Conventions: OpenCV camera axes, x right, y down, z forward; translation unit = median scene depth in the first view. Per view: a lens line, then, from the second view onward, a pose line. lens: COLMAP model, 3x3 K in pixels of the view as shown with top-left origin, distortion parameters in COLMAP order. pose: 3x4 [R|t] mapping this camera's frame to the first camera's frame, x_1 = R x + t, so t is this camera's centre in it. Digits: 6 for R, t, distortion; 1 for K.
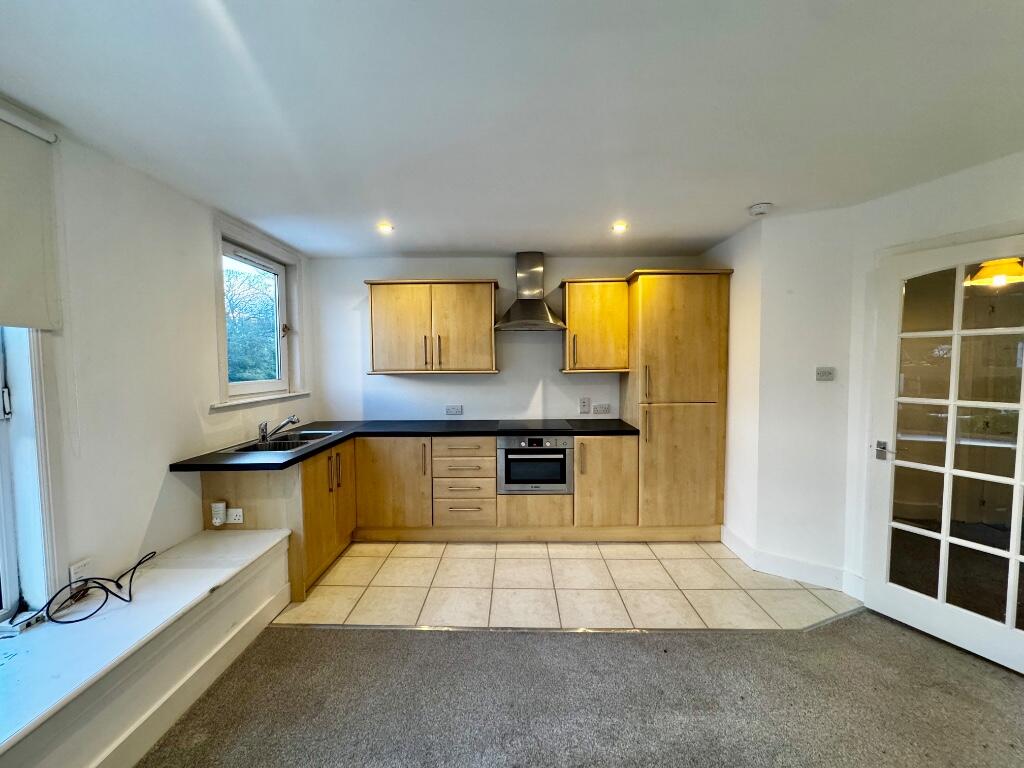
lens RADIAL K [[407.5, 0, 511.7], [0, 407.5, 382.7], [0, 0, 1]] dist [-0.001885, 0.000079]
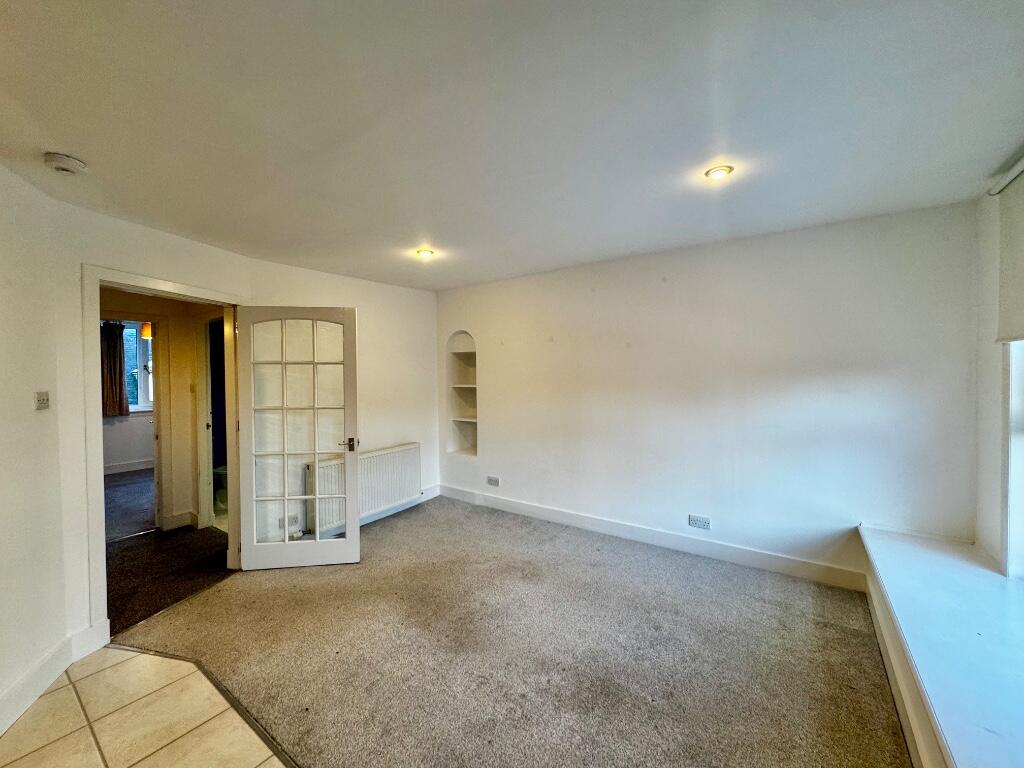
lens RADIAL K [[407.5, 0, 510.1], [0, 407.5, 378.9], [0, 0, 1]] dist [-0.001885, 0.000079]
pose [[-0.822647, 0.013207, 0.568399, -0.315351], [0.048432, 0.997724, 0.046914, -0.046032], [-0.566486, 0.066123, -0.821414, 0.917937]]
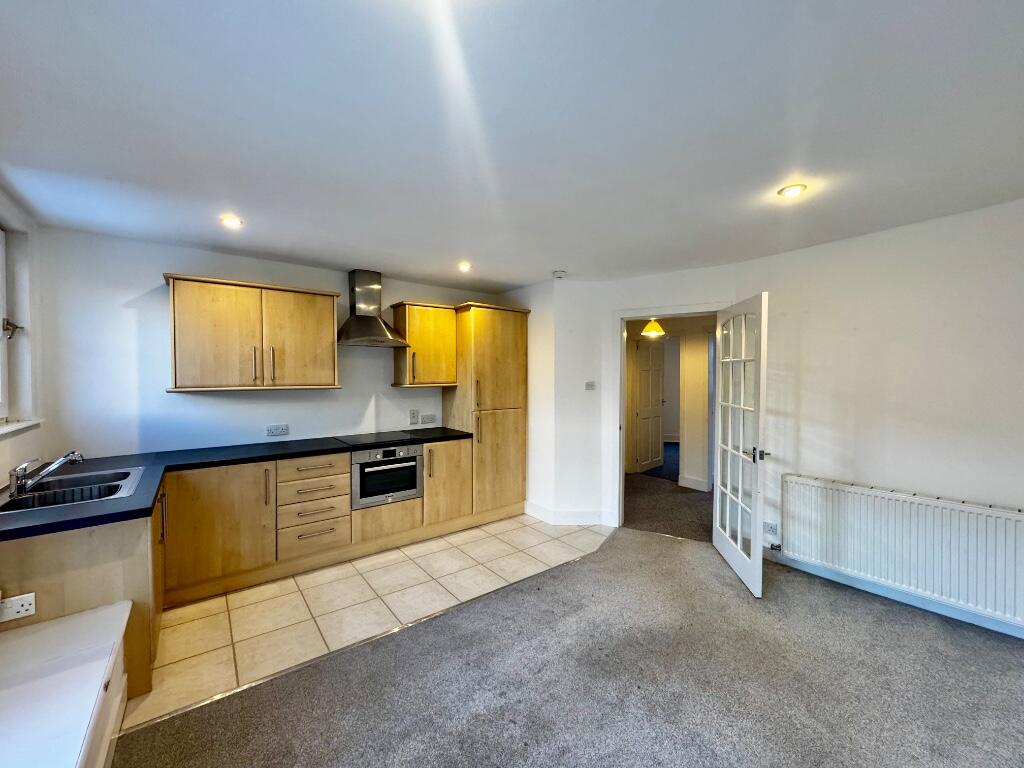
lens RADIAL K [[407.5, 0, 512.4], [0, 407.5, 382.7], [0, 0, 1]] dist [-0.001885, 0.000079]
pose [[0.784046, -0.005272, 0.620680, -0.346758], [0.026743, 0.999322, -0.025293, -0.001213], [-0.620126, 0.036430, 0.783656, -0.028273]]
